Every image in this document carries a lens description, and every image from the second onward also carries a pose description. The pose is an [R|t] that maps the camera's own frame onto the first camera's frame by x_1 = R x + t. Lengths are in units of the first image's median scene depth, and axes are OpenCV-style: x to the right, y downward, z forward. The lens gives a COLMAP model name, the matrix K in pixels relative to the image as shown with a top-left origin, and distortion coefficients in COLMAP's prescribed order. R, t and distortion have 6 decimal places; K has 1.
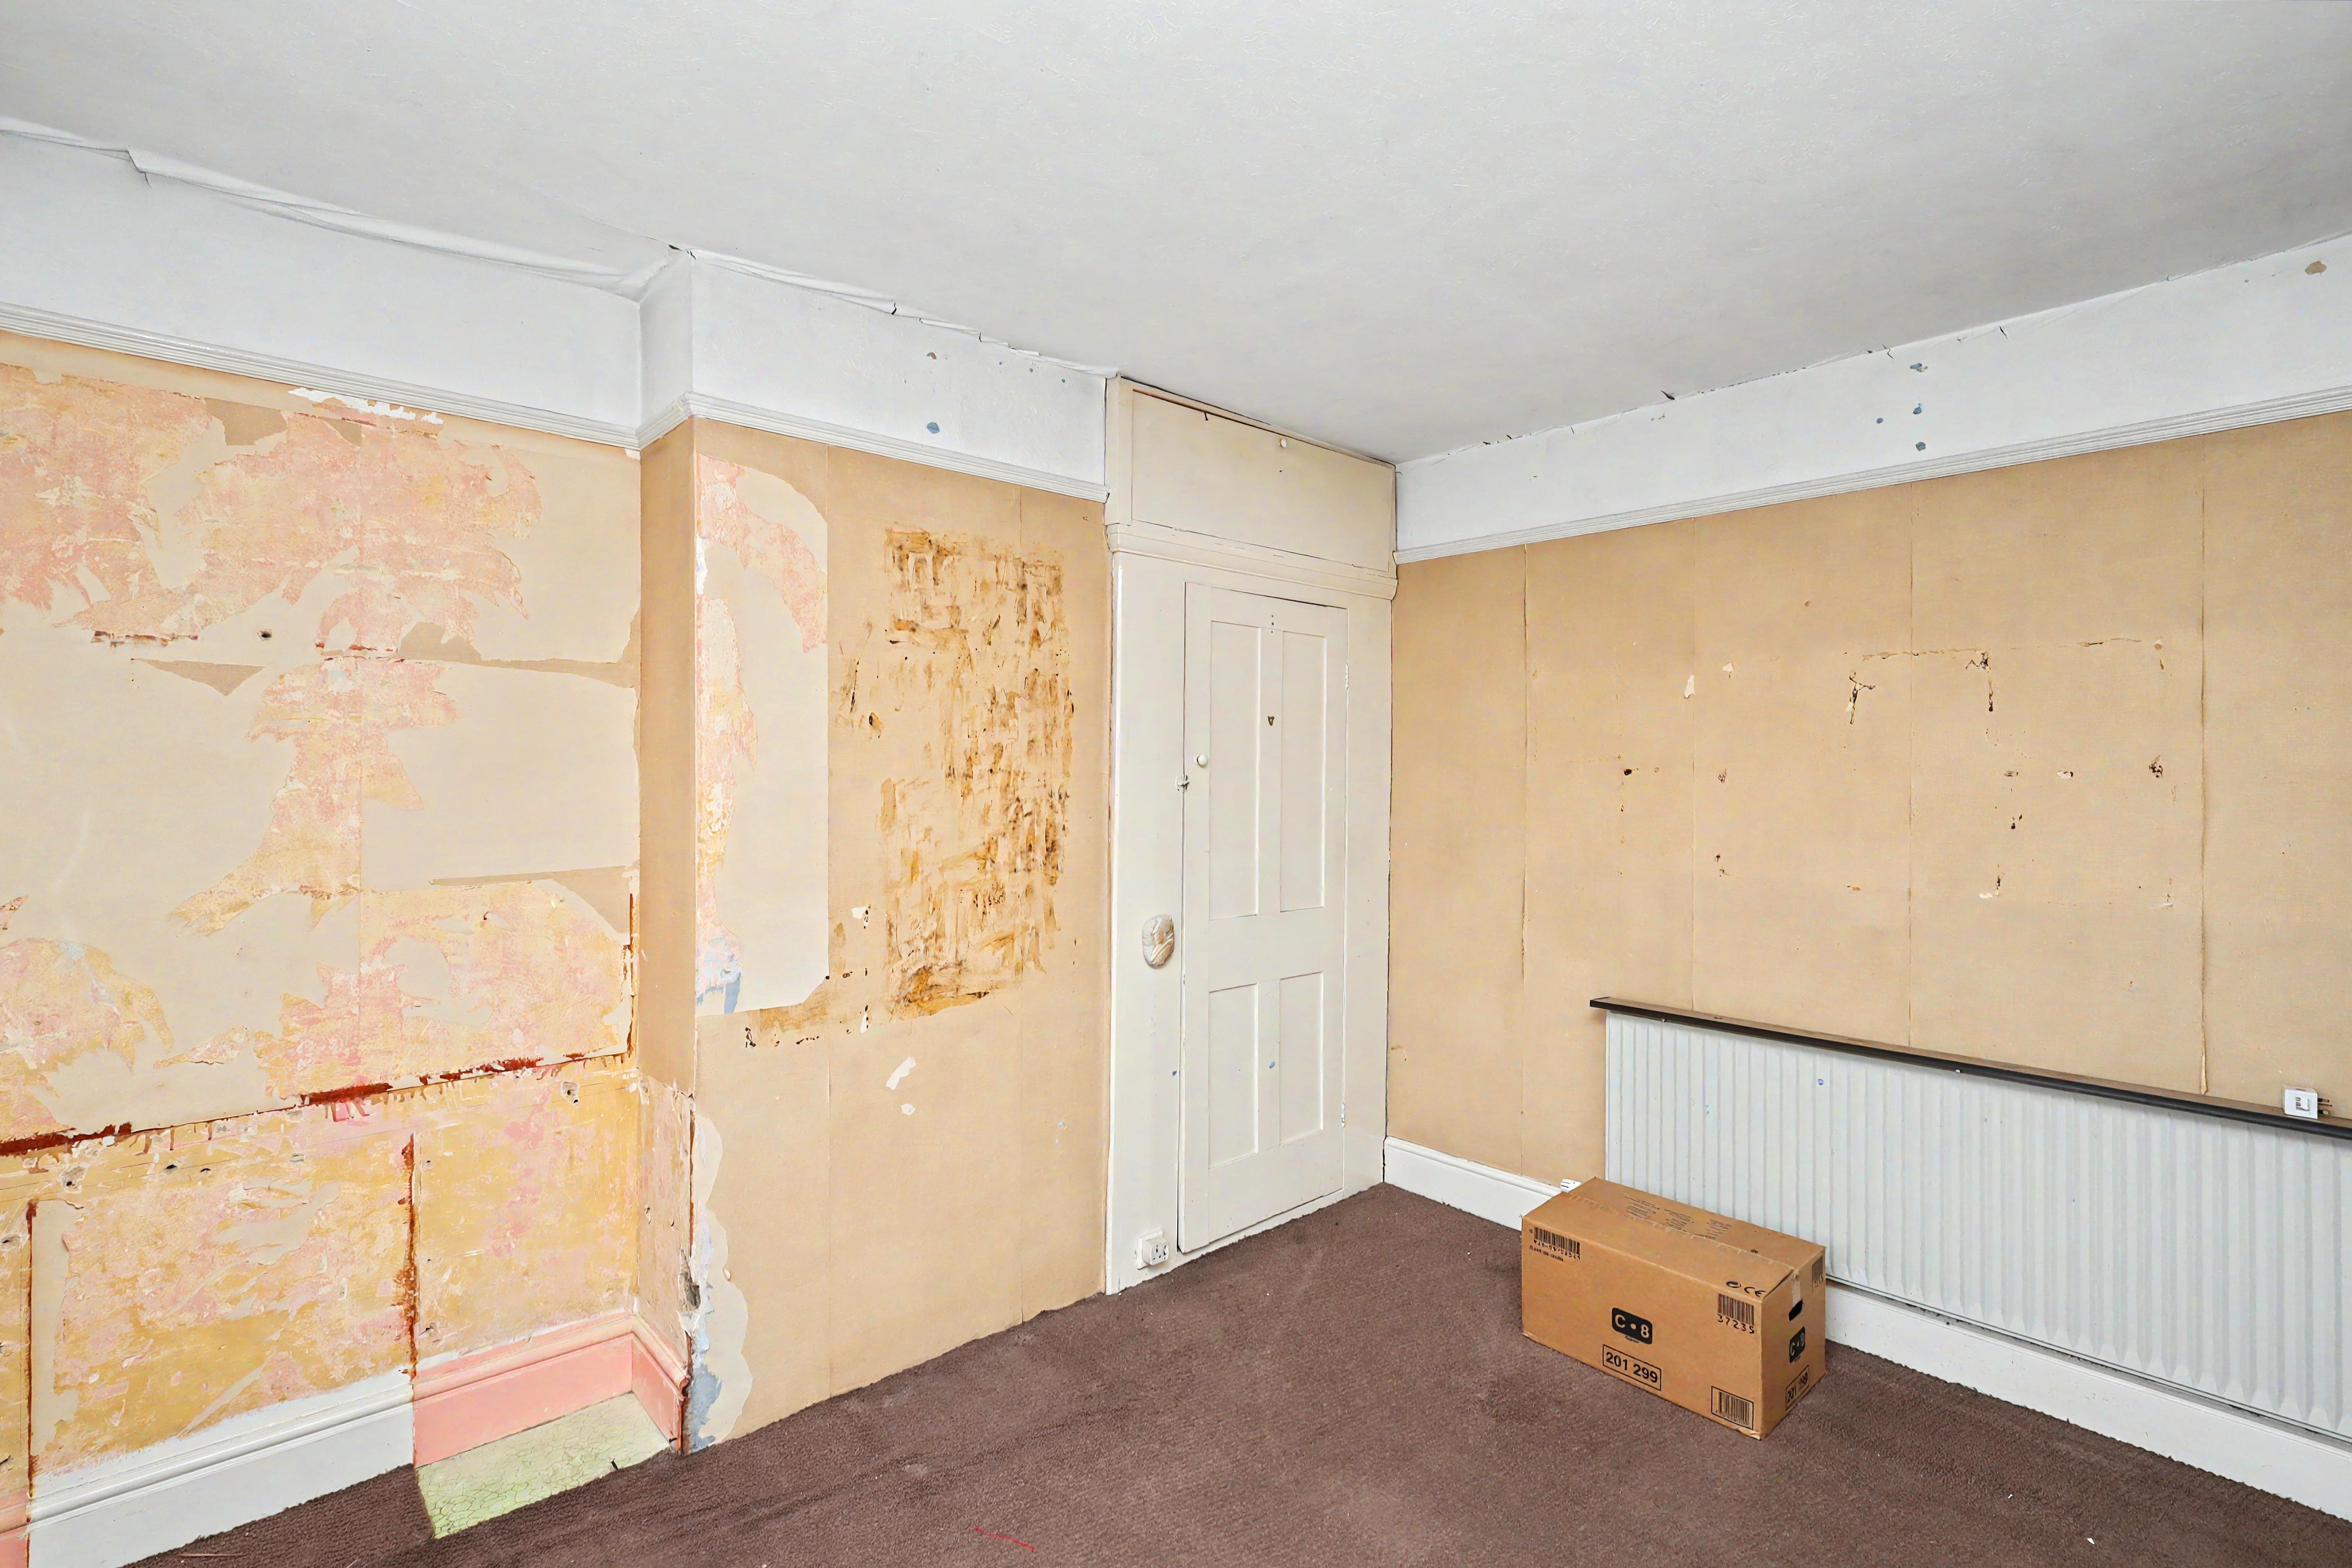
lens RADIAL K [[1107.8, 0, 1175.0], [0, 1107.8, 765.6], [0, 0, 1]] dist [0.001830, 0.000174]
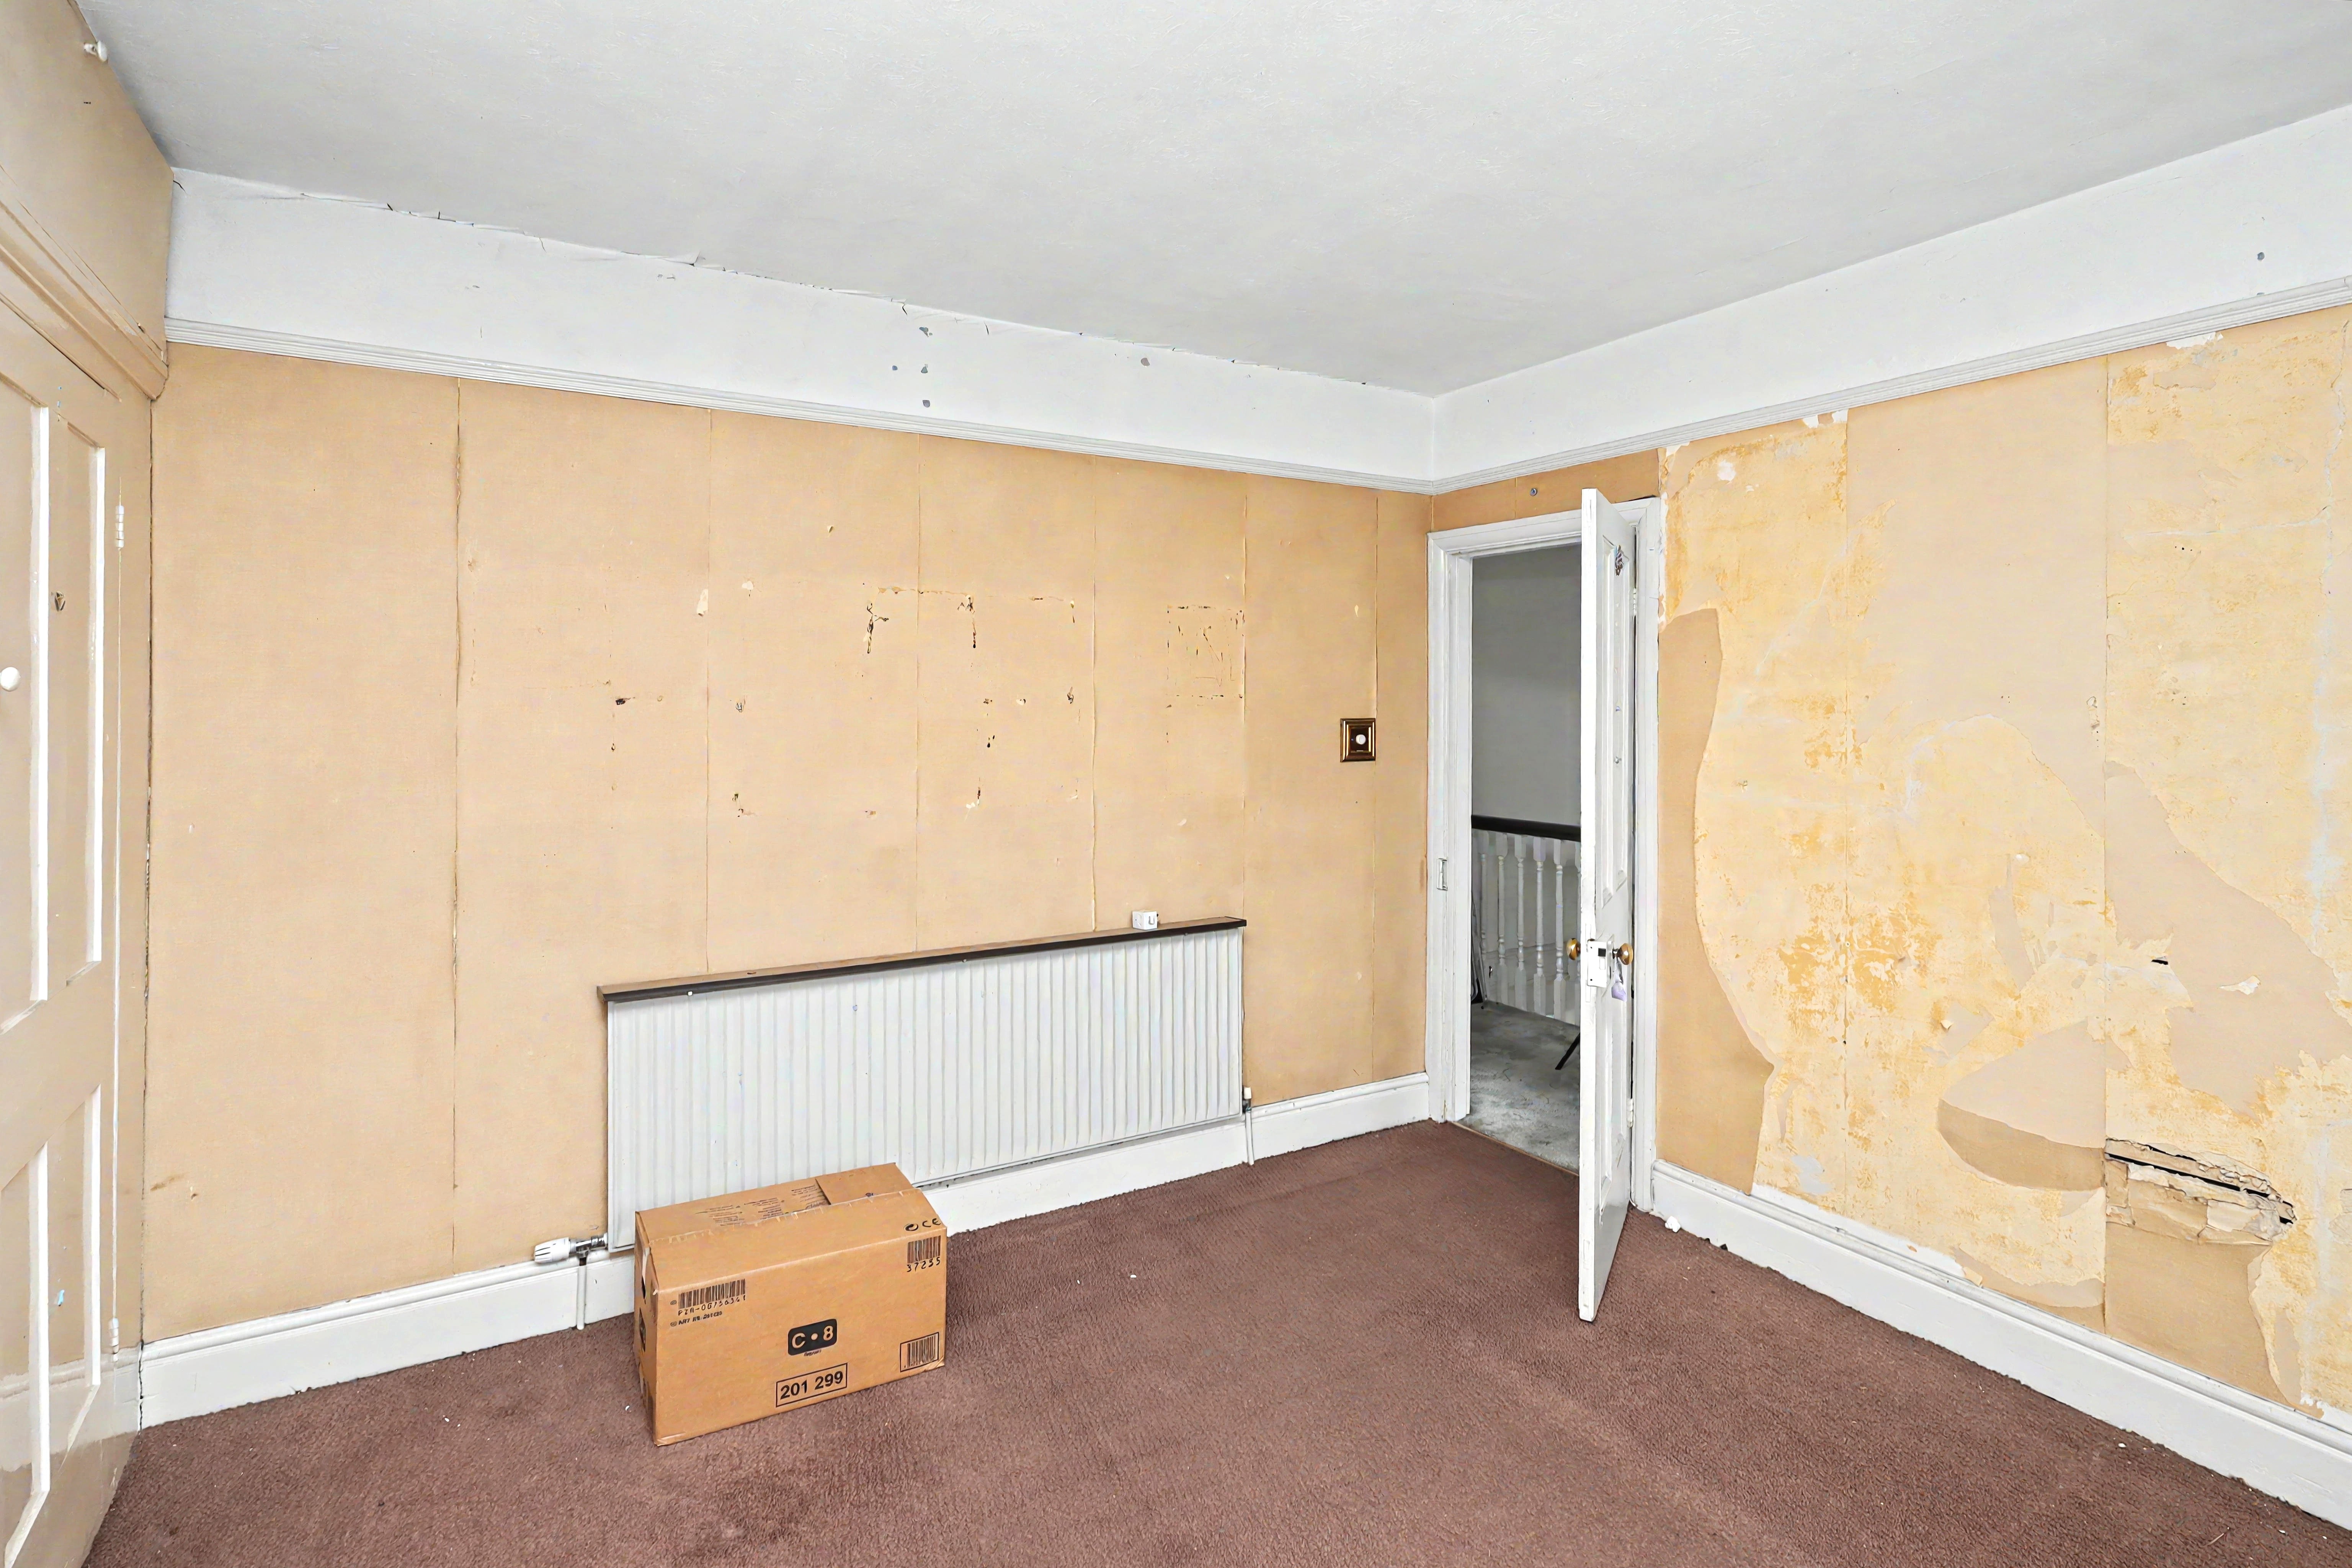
lens RADIAL K [[1175.8, 0, 1174.1], [0, 1175.8, 703.1], [0, 0, 1]] dist [-0.004103, -0.000247]
pose [[0.193979, -0.006882, 0.980981, -0.416745], [-0.002369, 0.999969, 0.007484, -0.000477], [-0.981003, -0.003776, 0.193957, 0.522100]]
